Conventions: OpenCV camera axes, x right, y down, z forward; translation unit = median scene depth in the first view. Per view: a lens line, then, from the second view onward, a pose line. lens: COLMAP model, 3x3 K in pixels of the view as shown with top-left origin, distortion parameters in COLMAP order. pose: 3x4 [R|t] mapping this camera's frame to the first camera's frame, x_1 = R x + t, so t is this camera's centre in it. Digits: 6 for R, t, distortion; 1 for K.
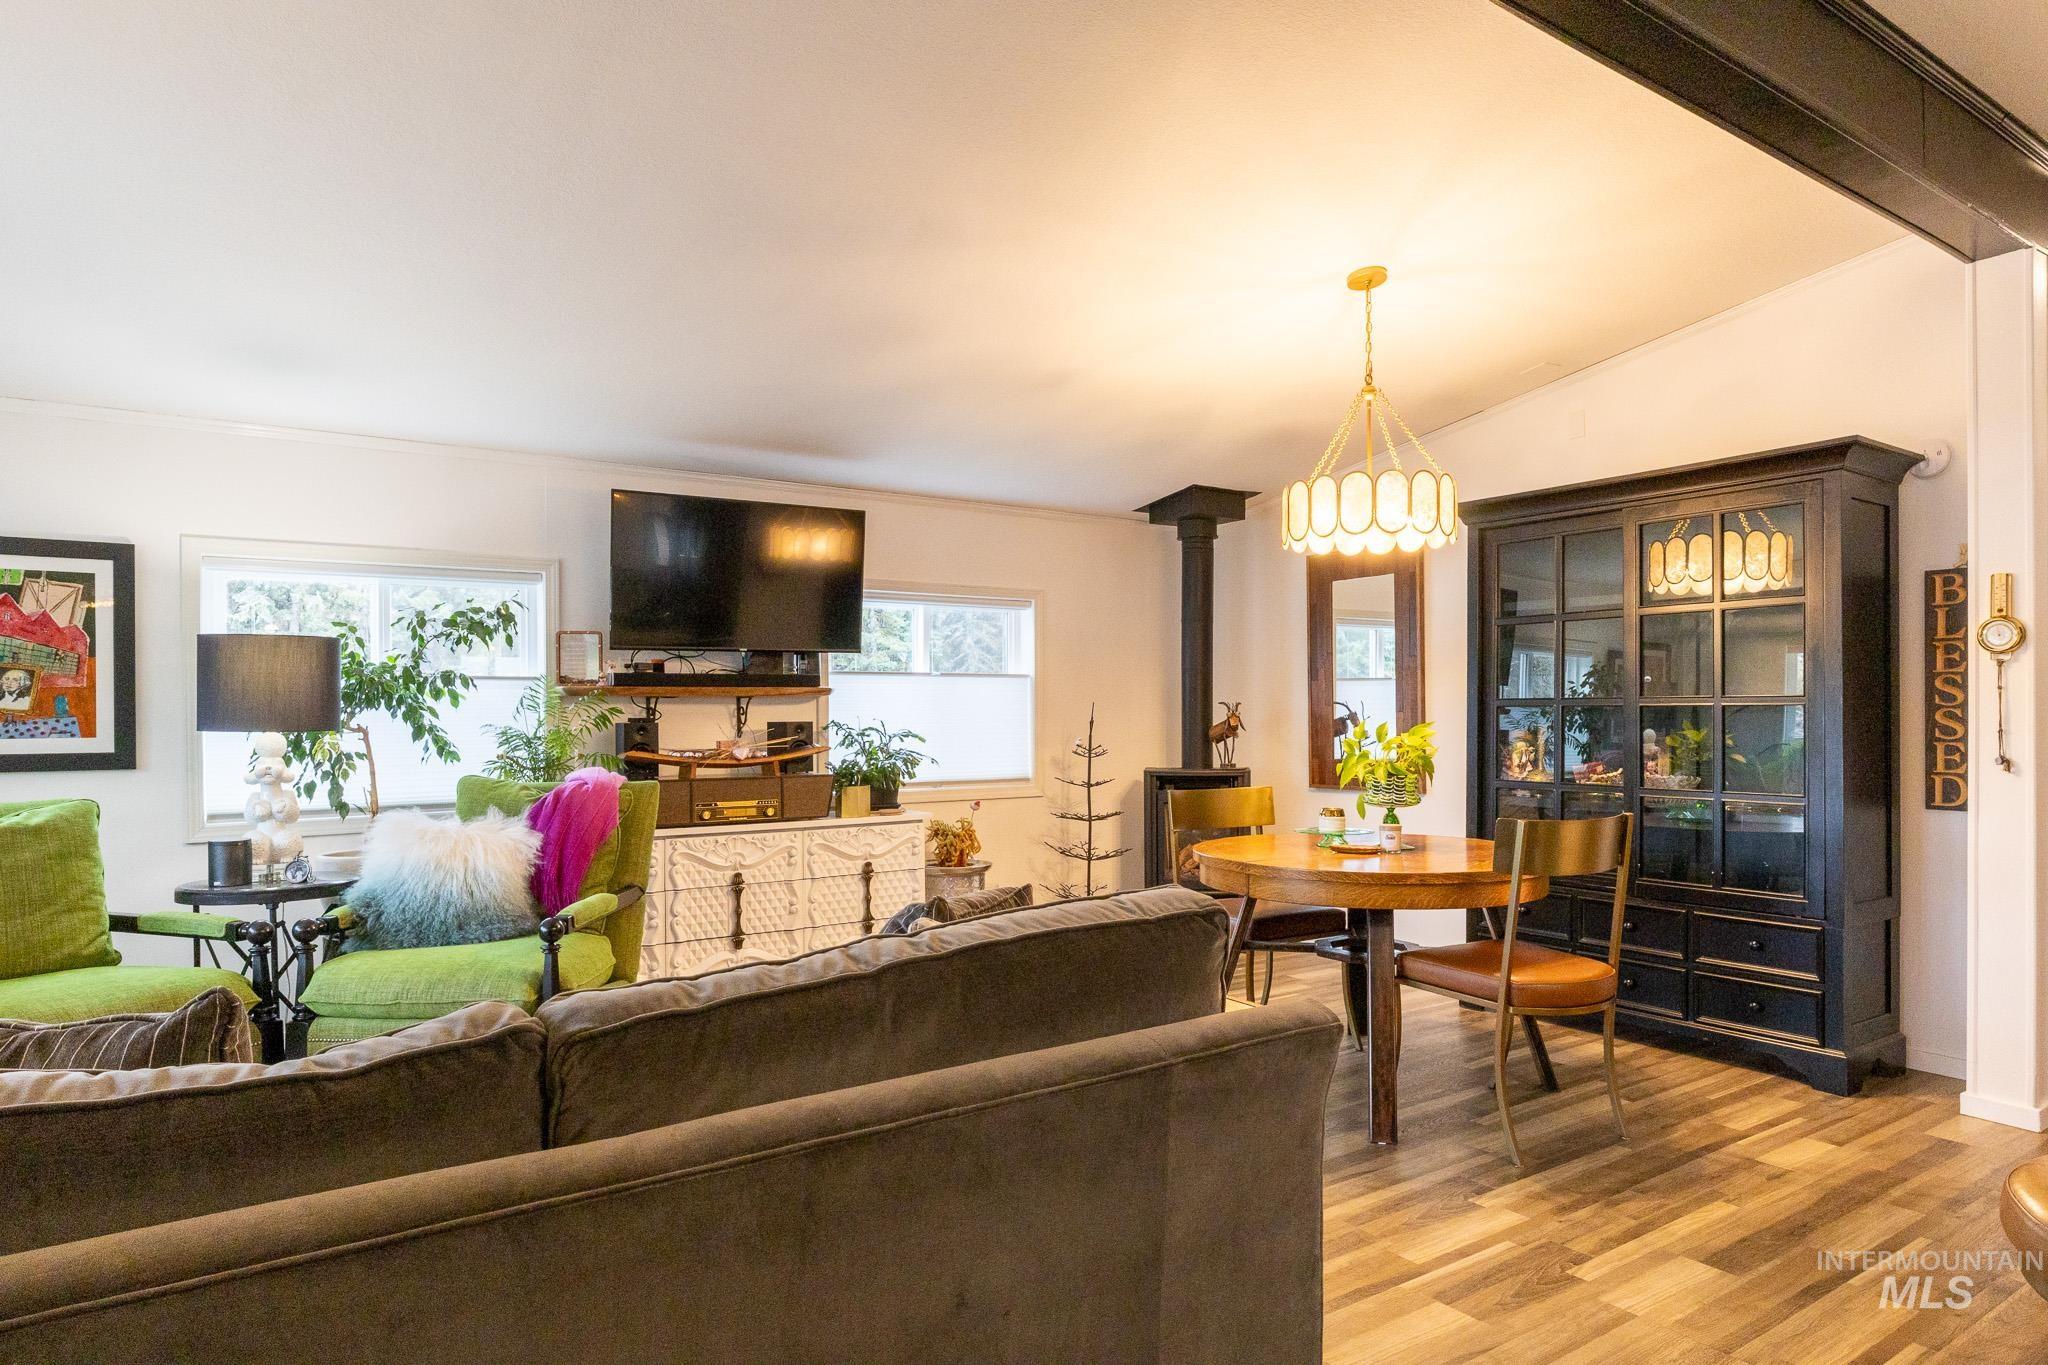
lens RADIAL K [[1202.4, 0, 1044.7], [0, 1202.4, 710.5], [0, 0, 1]] dist [-0.005496, -0.001561]
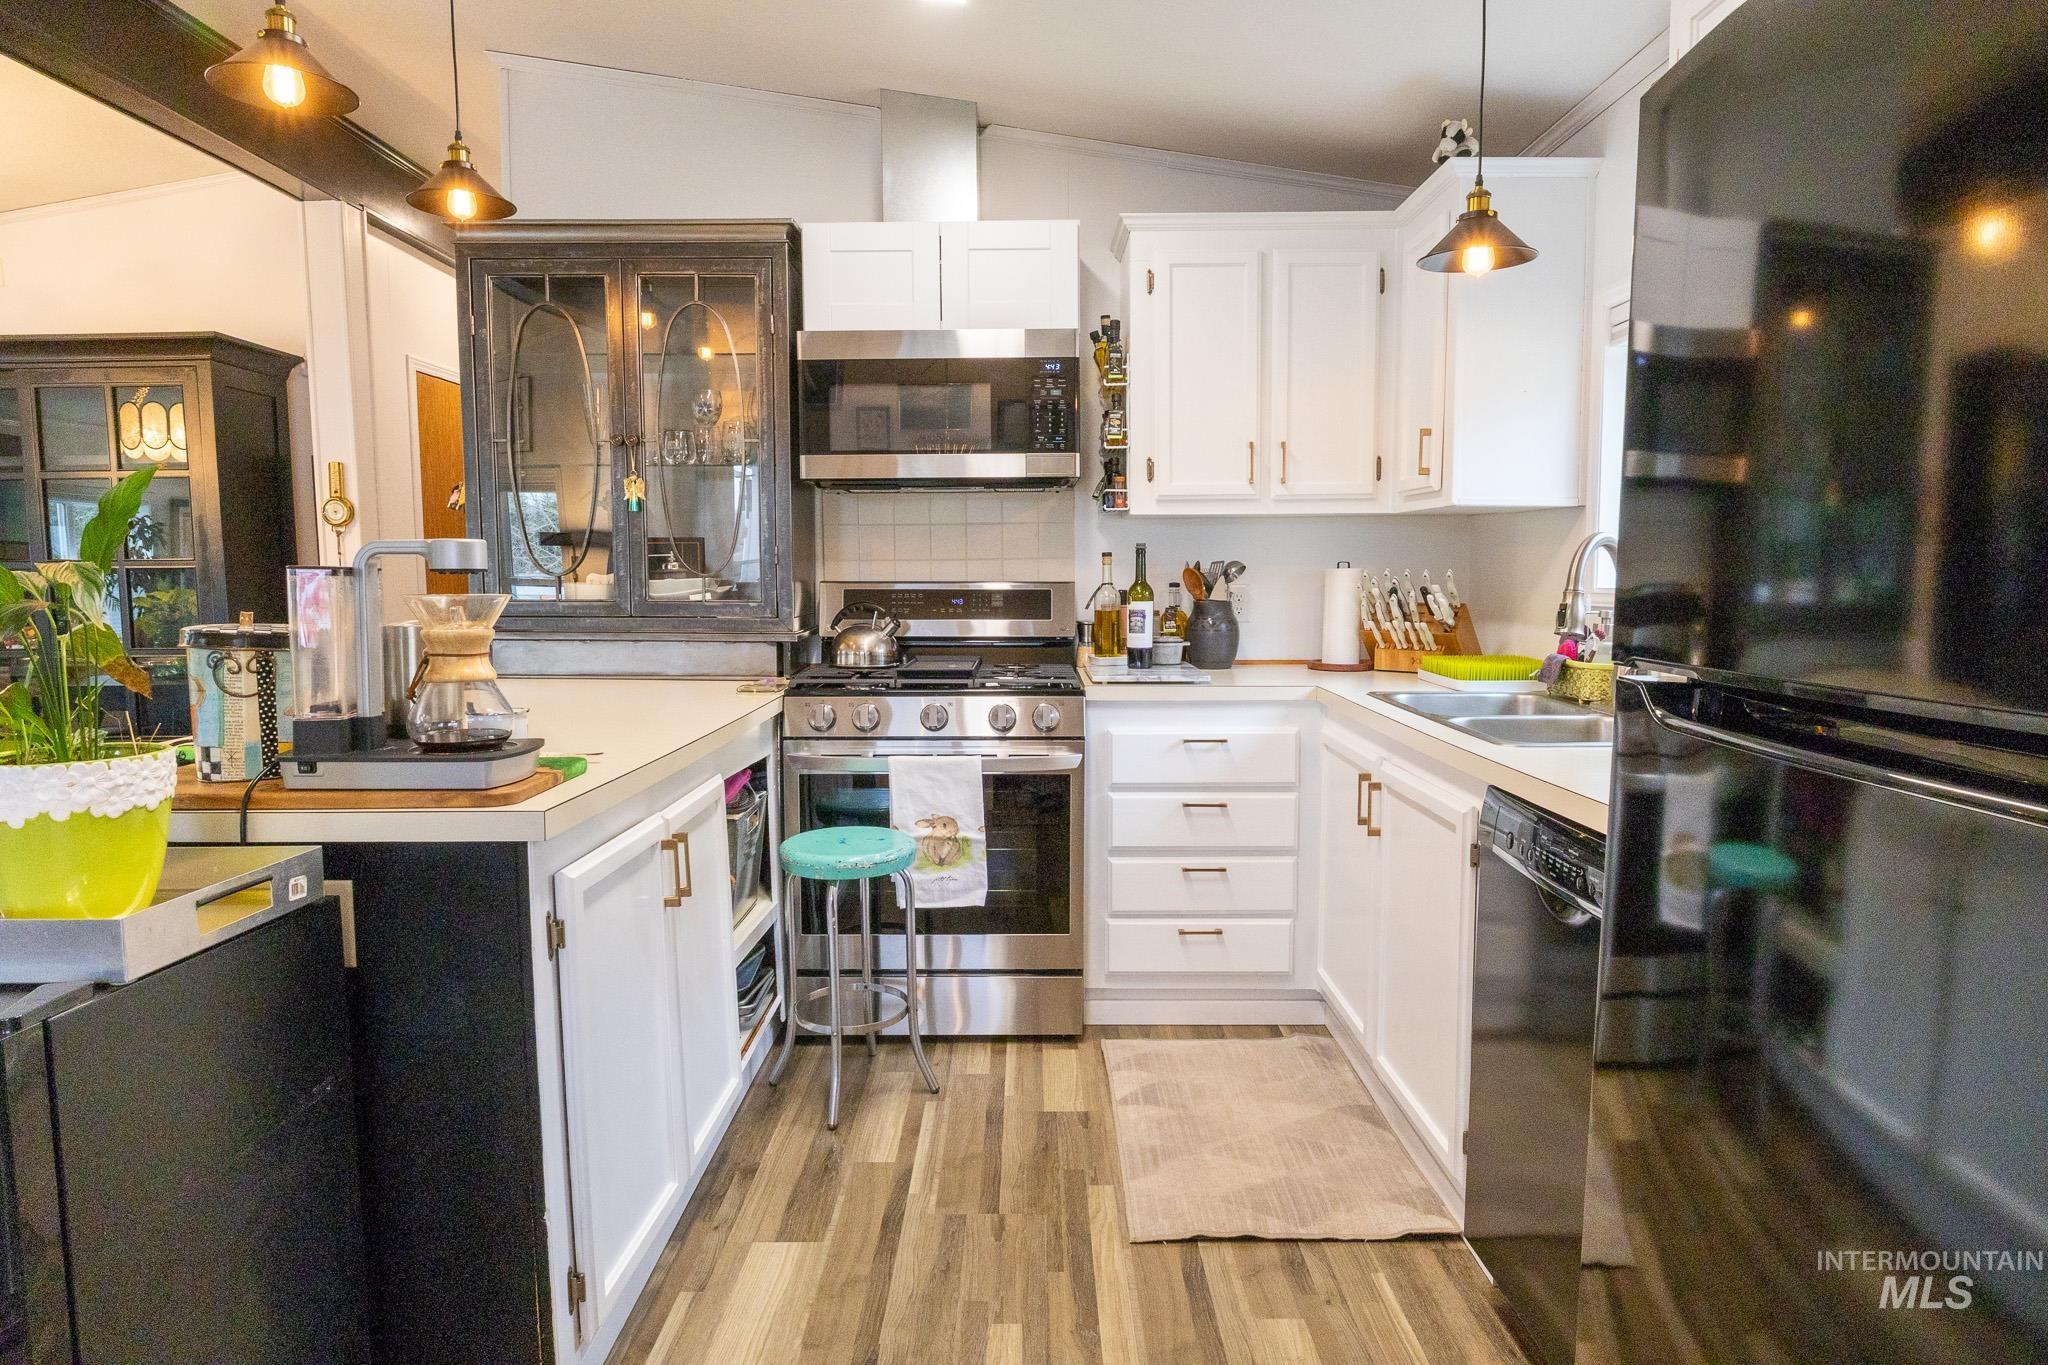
lens RADIAL K [[1164.4, 0, 1022.6], [0, 1164.4, 675.0], [0, 0, 1]] dist [-0.008394, -0.000677]
pose [[0.572929, -0.077845, 0.815900, 0.159451], [0.005679, 0.995832, 0.091024, 0.001114], [-0.819585, -0.047517, 0.570983, -0.238150]]
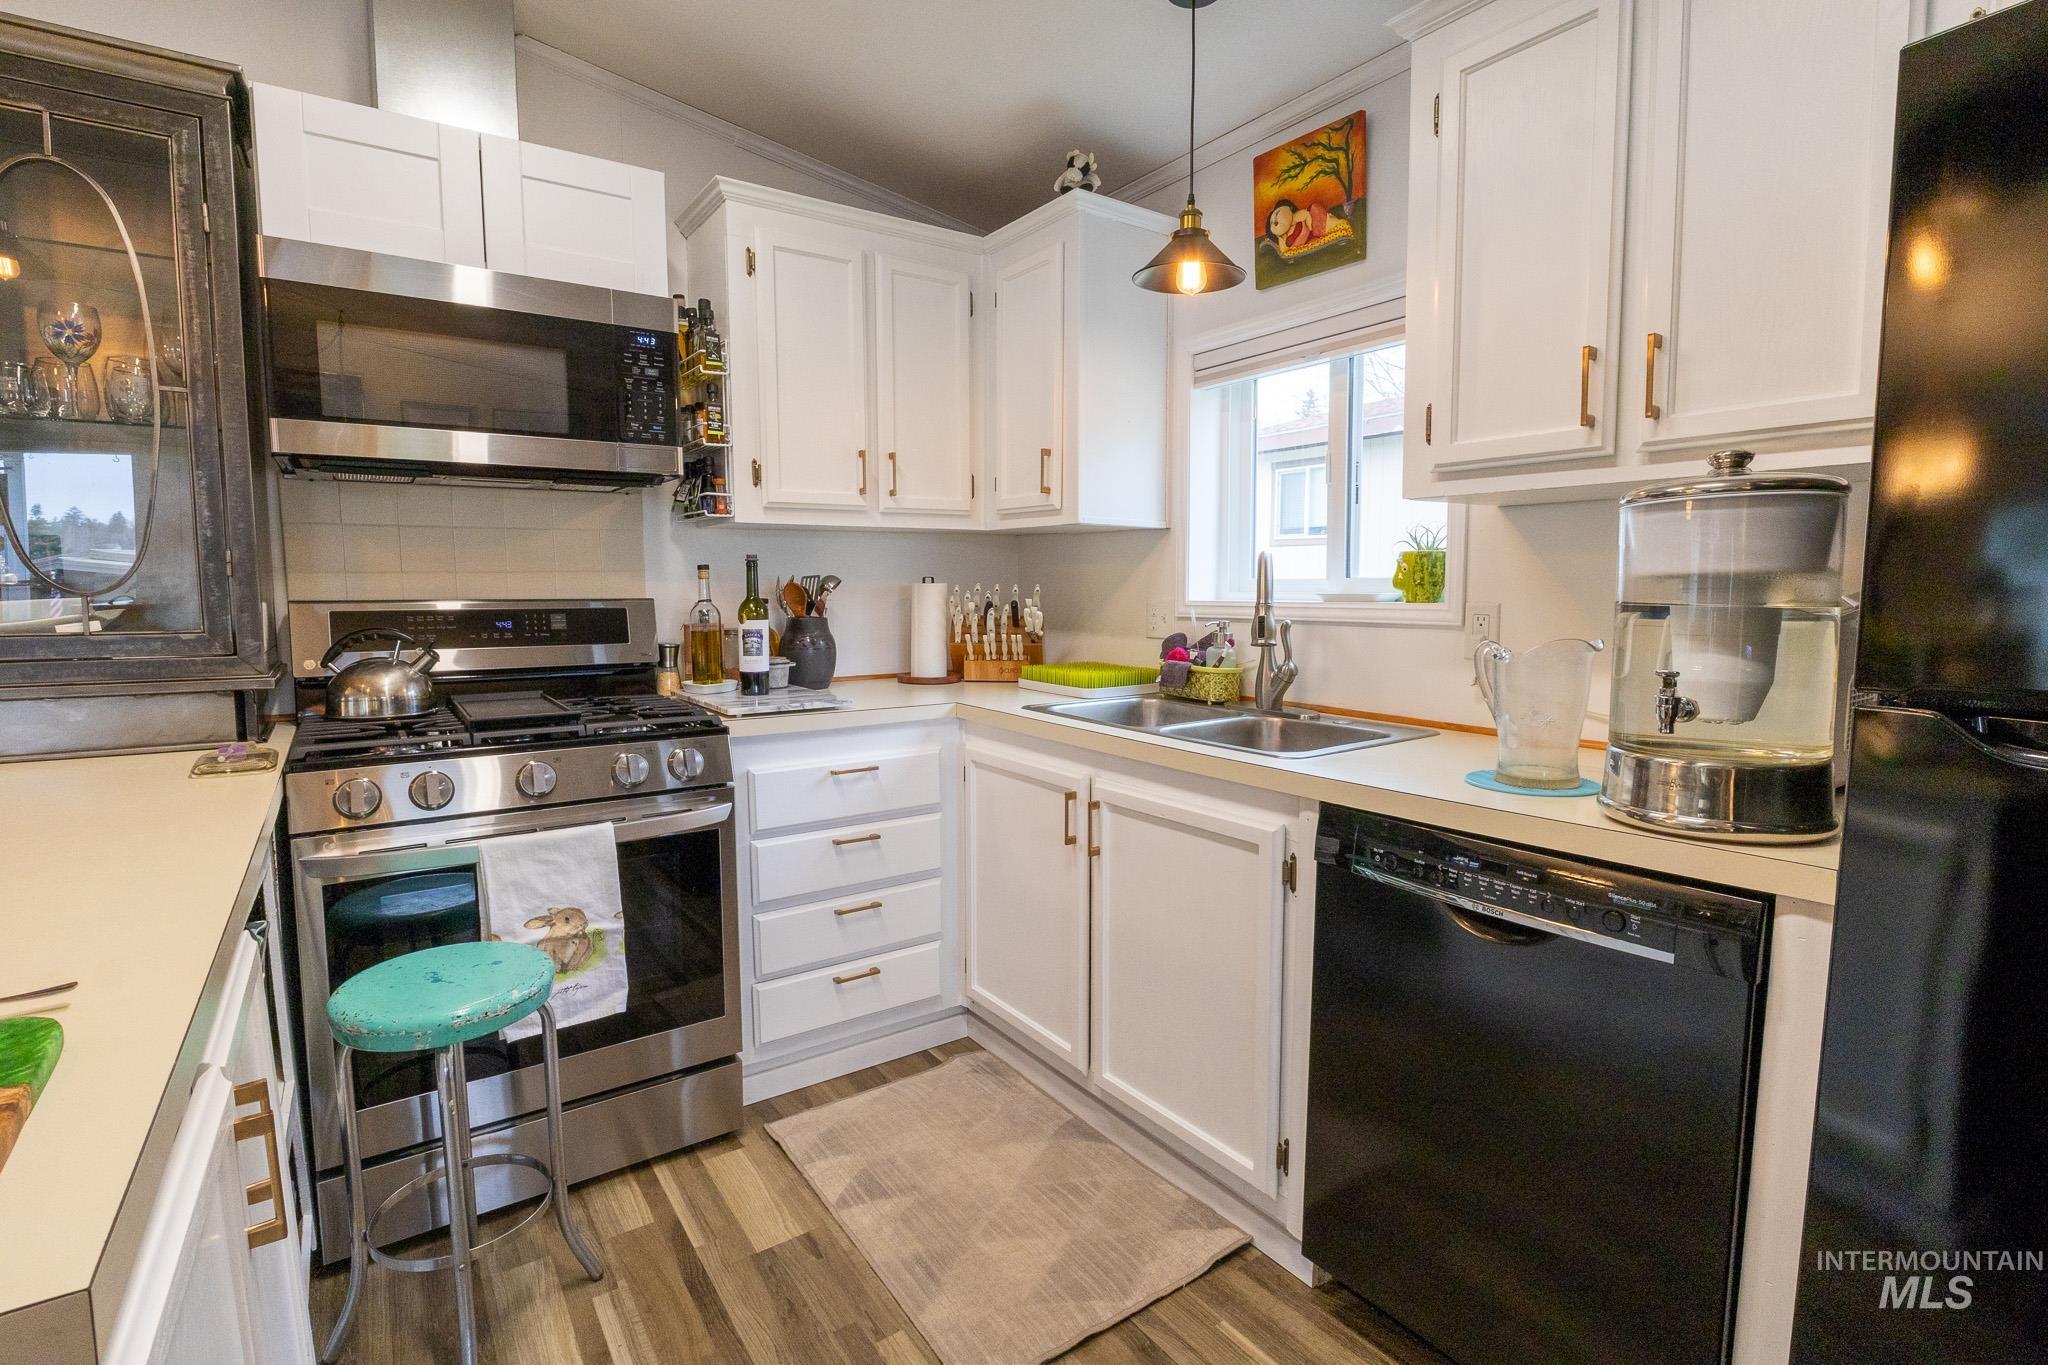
lens RADIAL K [[951.3, 0, 1020.6], [0, 951.3, 676.5], [0, 0, 1]] dist [-0.016318, 0.000370]
pose [[-0.007480, -0.098470, 0.995112, 0.266246], [0.003231, 0.995132, 0.098497, 0.001619], [-0.999967, 0.003952, -0.007125, -0.026314]]
